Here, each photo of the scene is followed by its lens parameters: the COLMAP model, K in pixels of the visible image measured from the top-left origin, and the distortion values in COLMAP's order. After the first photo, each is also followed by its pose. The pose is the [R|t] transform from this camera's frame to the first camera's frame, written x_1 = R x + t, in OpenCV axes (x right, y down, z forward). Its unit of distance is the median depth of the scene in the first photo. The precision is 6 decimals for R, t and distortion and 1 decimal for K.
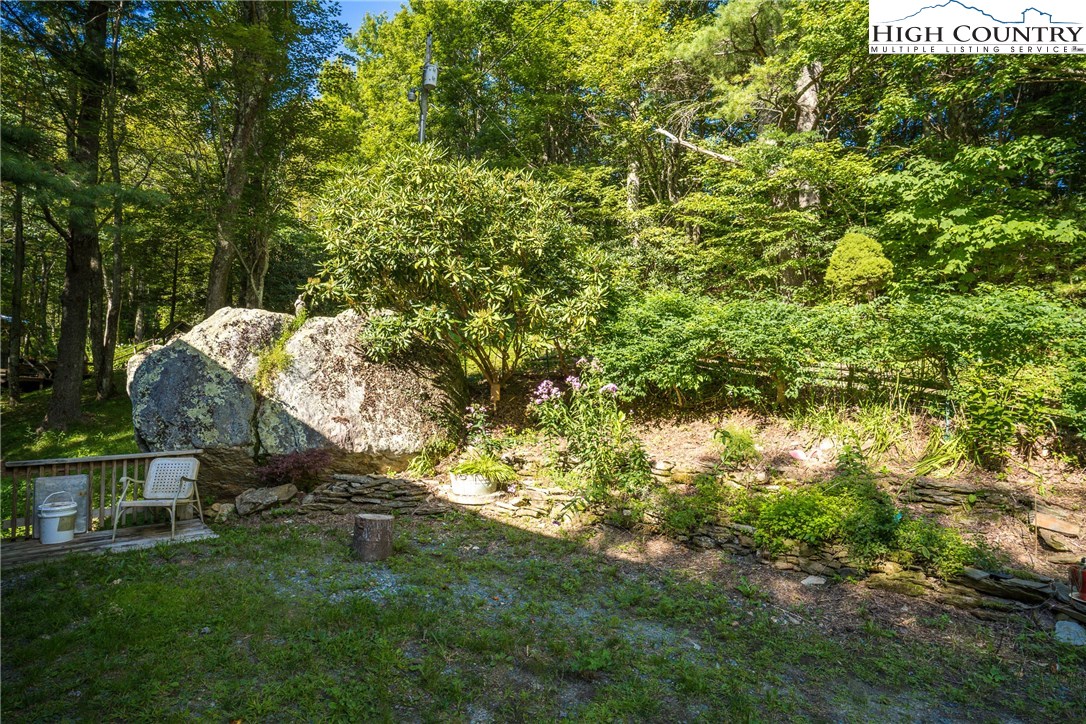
lens RADIAL K [[609.8, 0, 542.3], [0, 609.8, 379.6], [0, 0, 1]] dist [-0.001802, 0.000892]
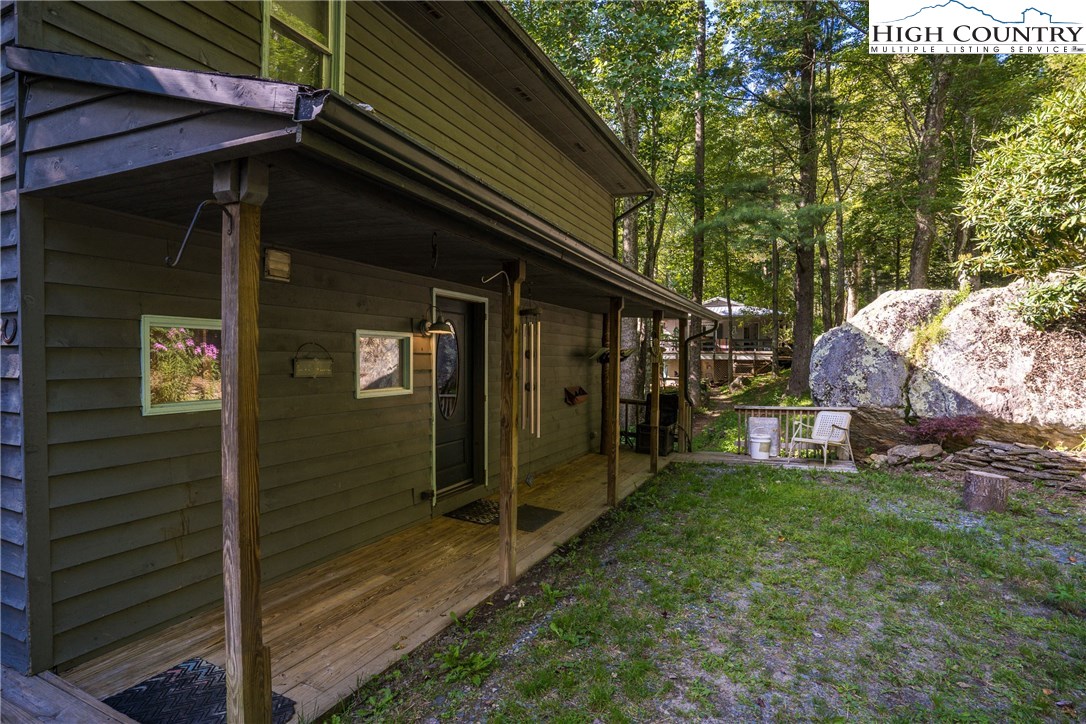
lens RADIAL K [[534.1, 0, 543.0], [0, 534.1, 362.0], [0, 0, 1]] dist [0.000533, 0.000247]
pose [[0.443520, -0.008143, -0.896227, 0.131460], [0.017920, 0.999839, -0.000216, 0.007144], [0.896085, -0.015965, 0.443595, -0.068948]]
